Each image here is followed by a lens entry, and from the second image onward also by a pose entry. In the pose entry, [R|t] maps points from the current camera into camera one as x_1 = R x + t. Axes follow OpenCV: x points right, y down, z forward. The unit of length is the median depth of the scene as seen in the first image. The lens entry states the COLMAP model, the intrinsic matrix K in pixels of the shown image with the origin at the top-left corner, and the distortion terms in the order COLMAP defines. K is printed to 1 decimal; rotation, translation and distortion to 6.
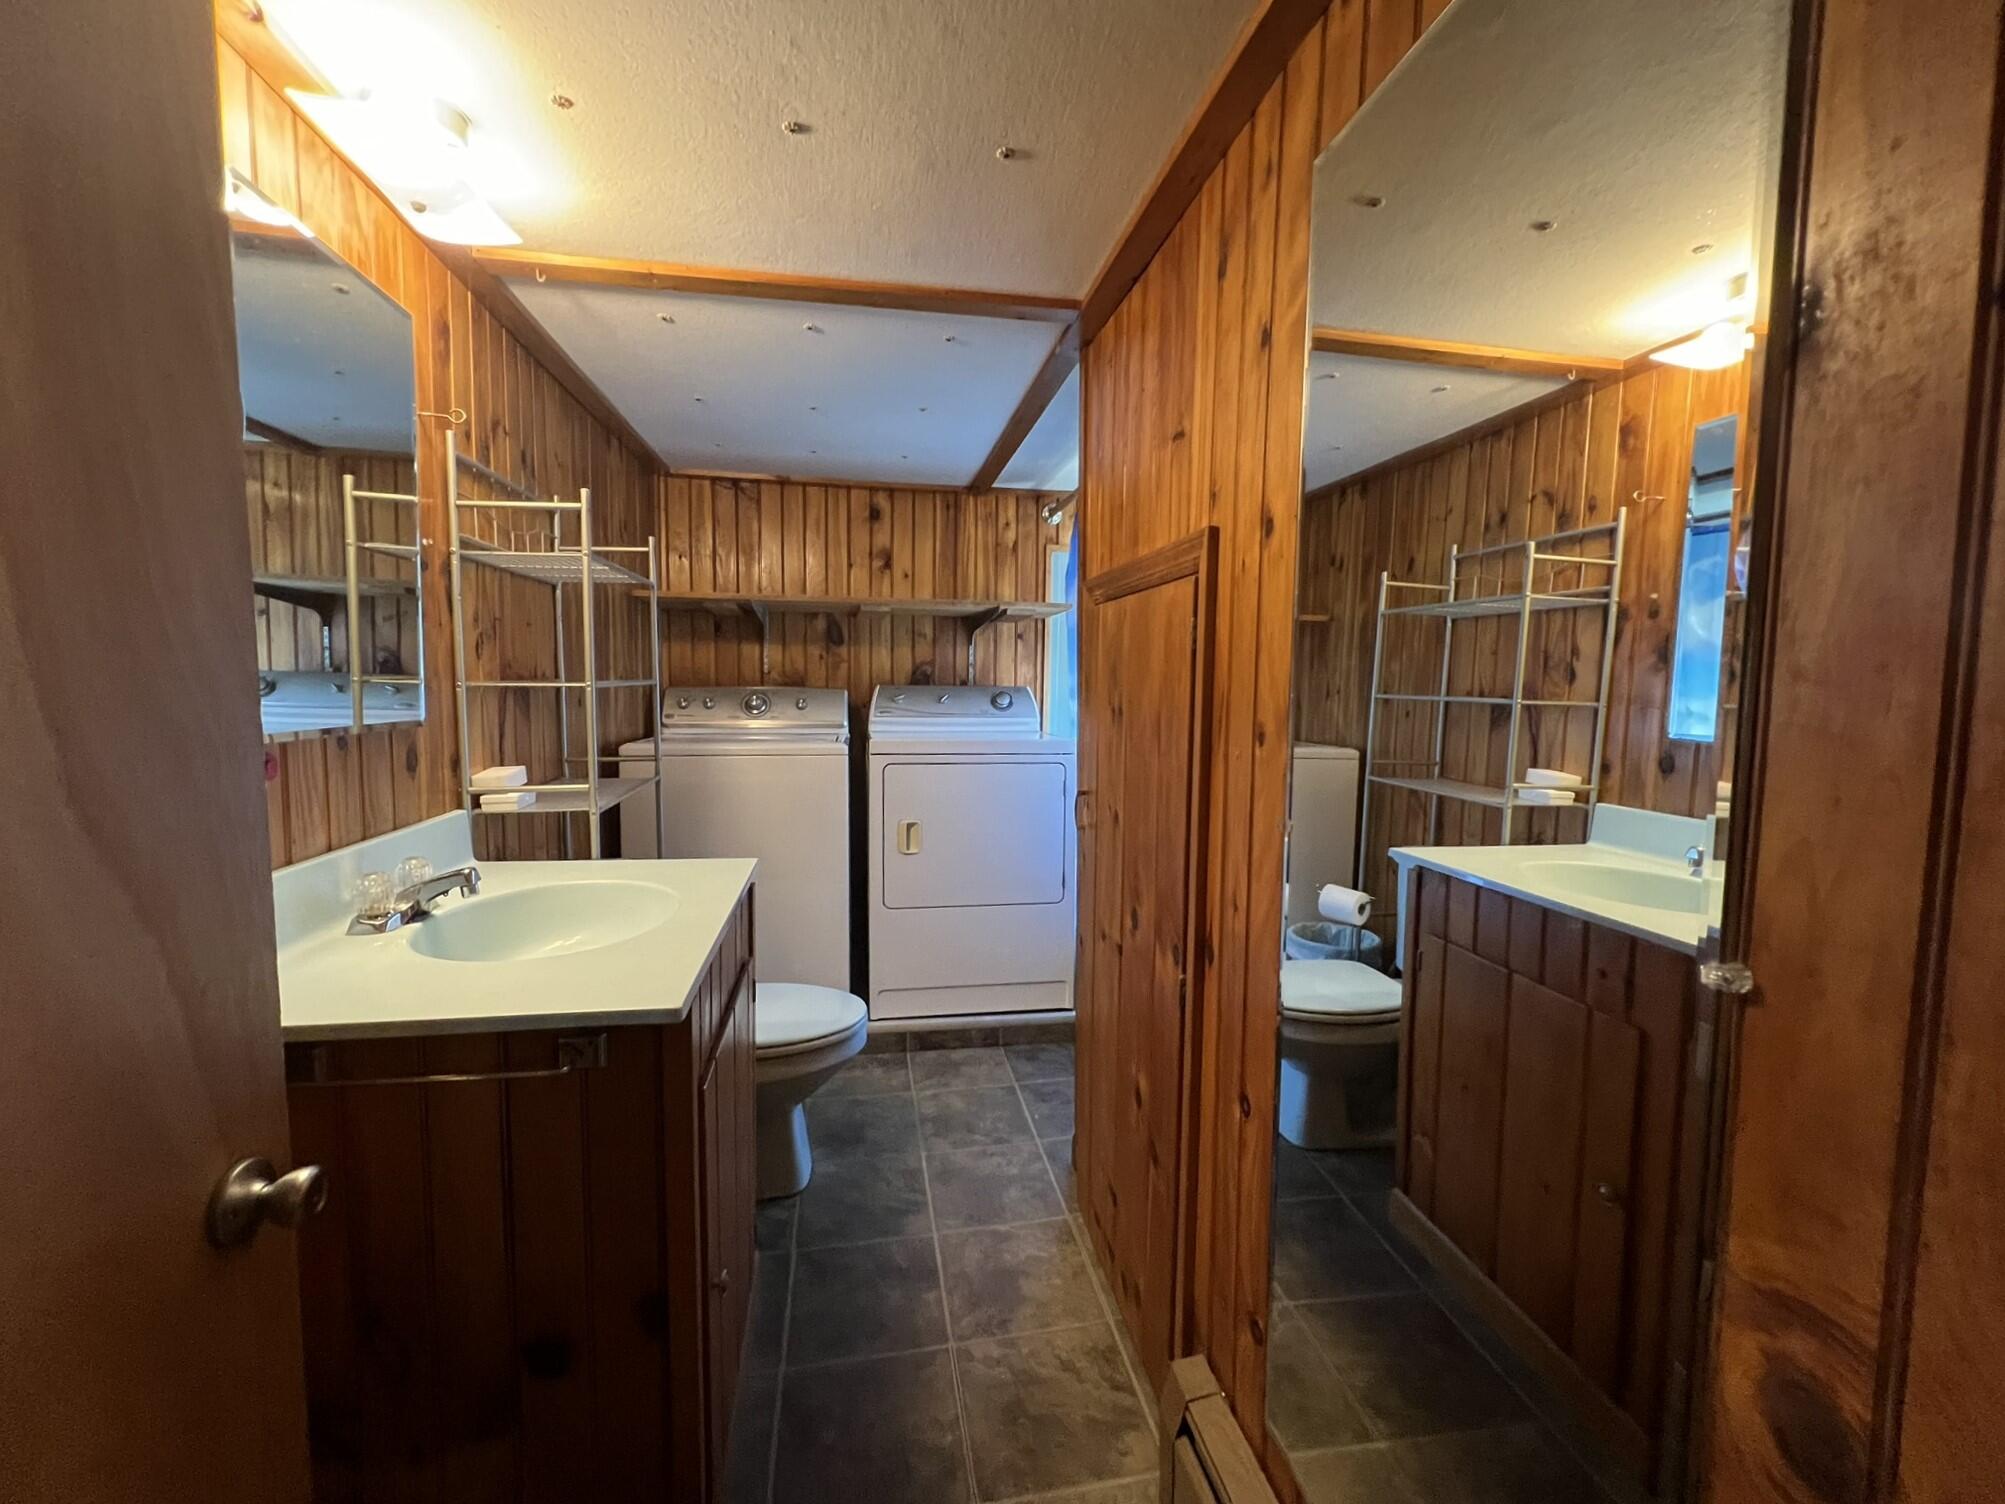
lens RADIAL K [[806.5, 0, 1003.4], [0, 806.5, 747.0], [0, 0, 1]] dist [-0.004954, 0.001304]
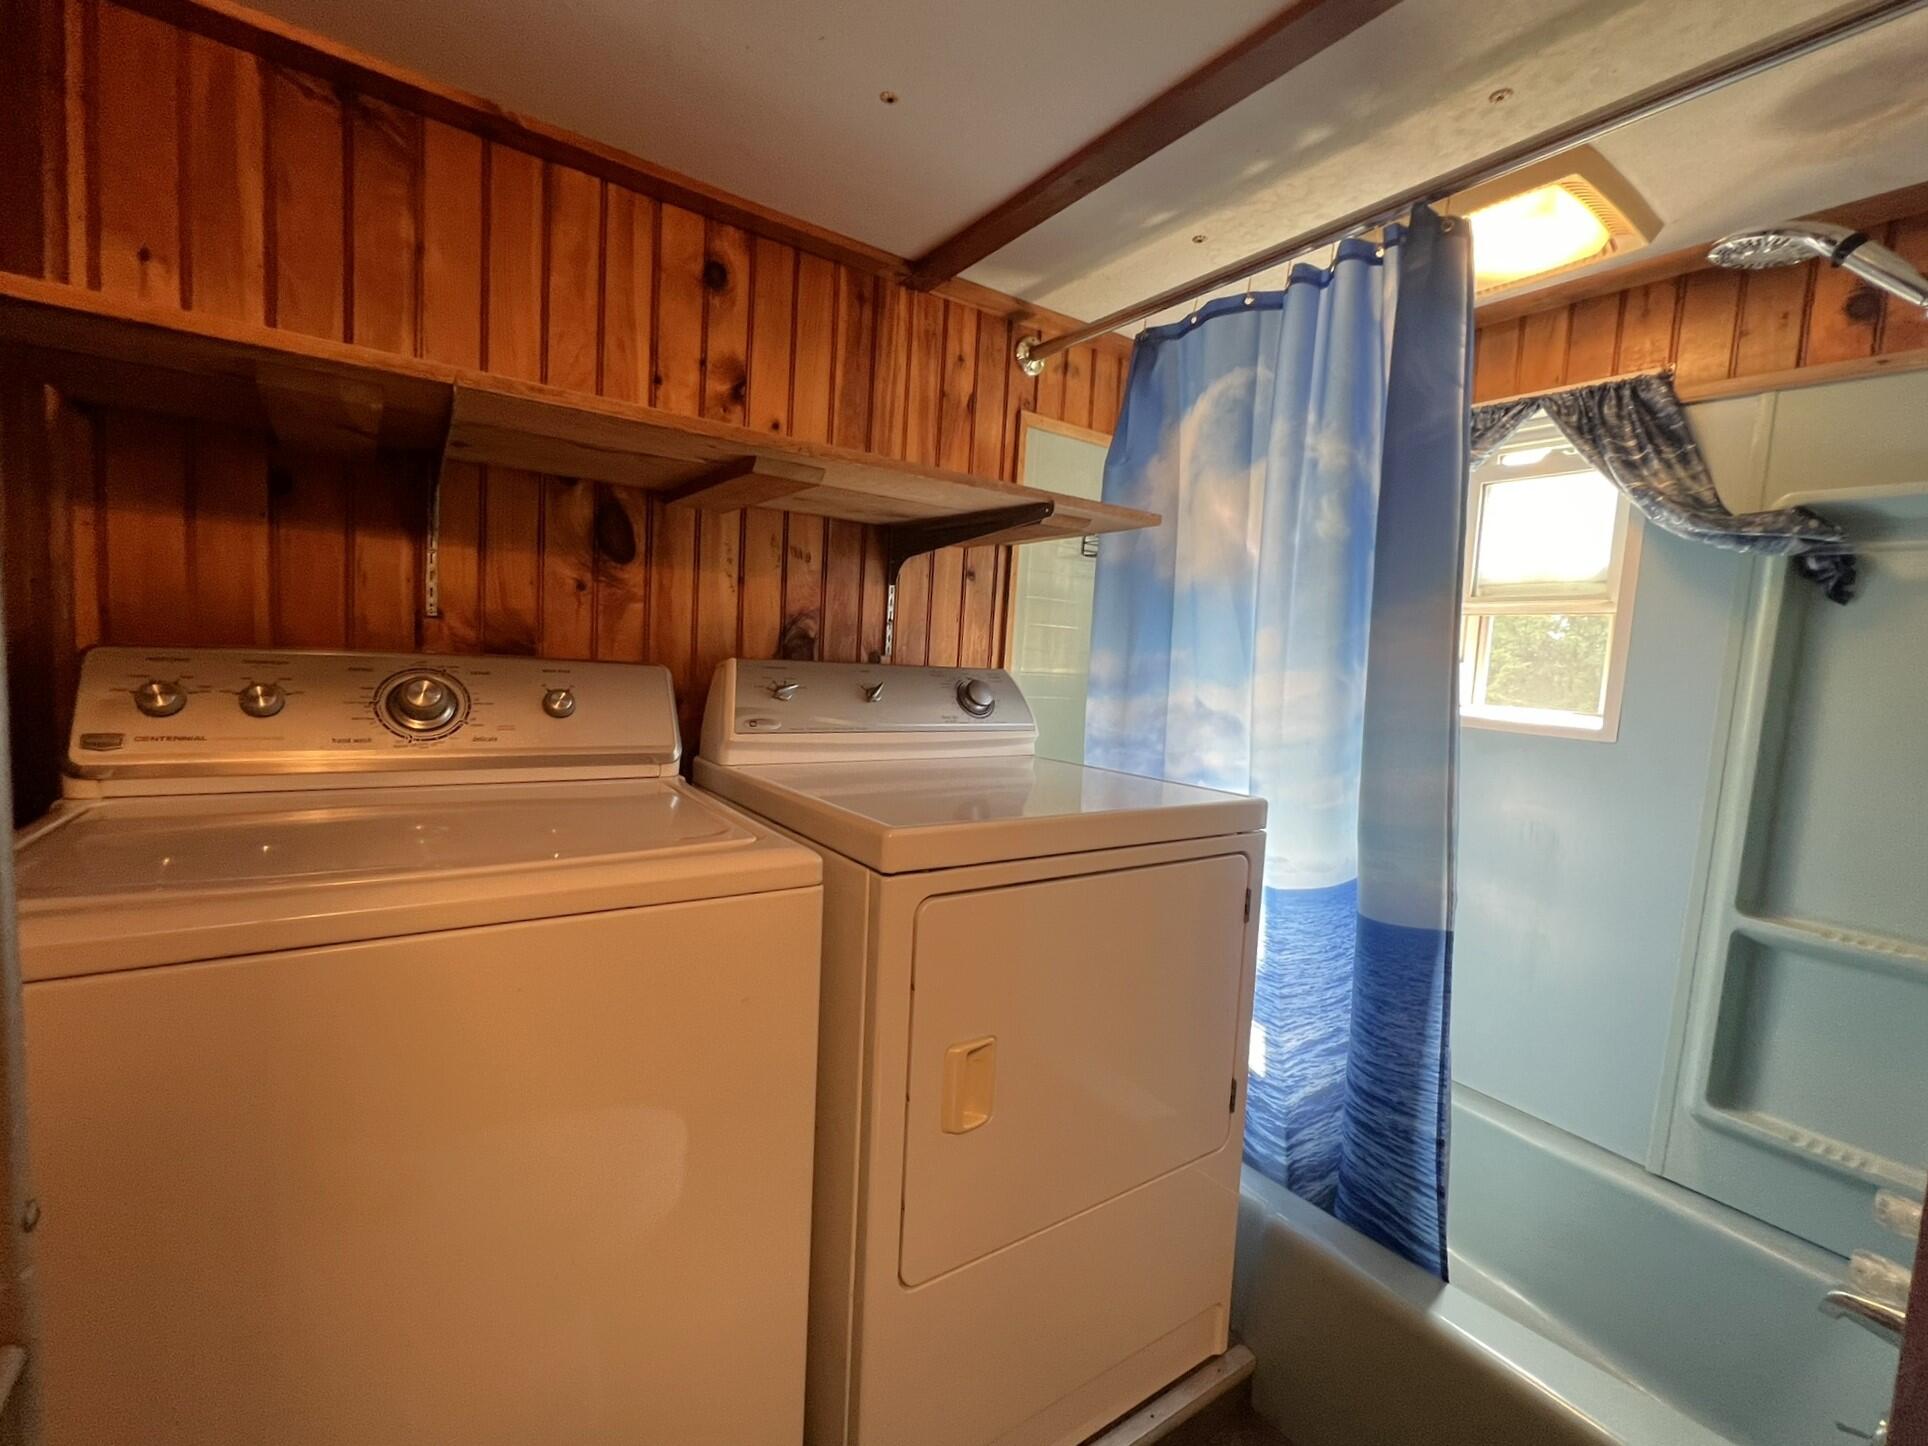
lens RADIAL K [[797.5, 0, 956.3], [0, 797.5, 721.2], [0, 0, 1]] dist [-0.009667, 0.000131]
pose [[0.917081, 0.005107, 0.398669, -0.210927], [-0.012104, 0.999814, 0.015037, -0.048773], [-0.398518, -0.018616, 0.916972, 0.535852]]
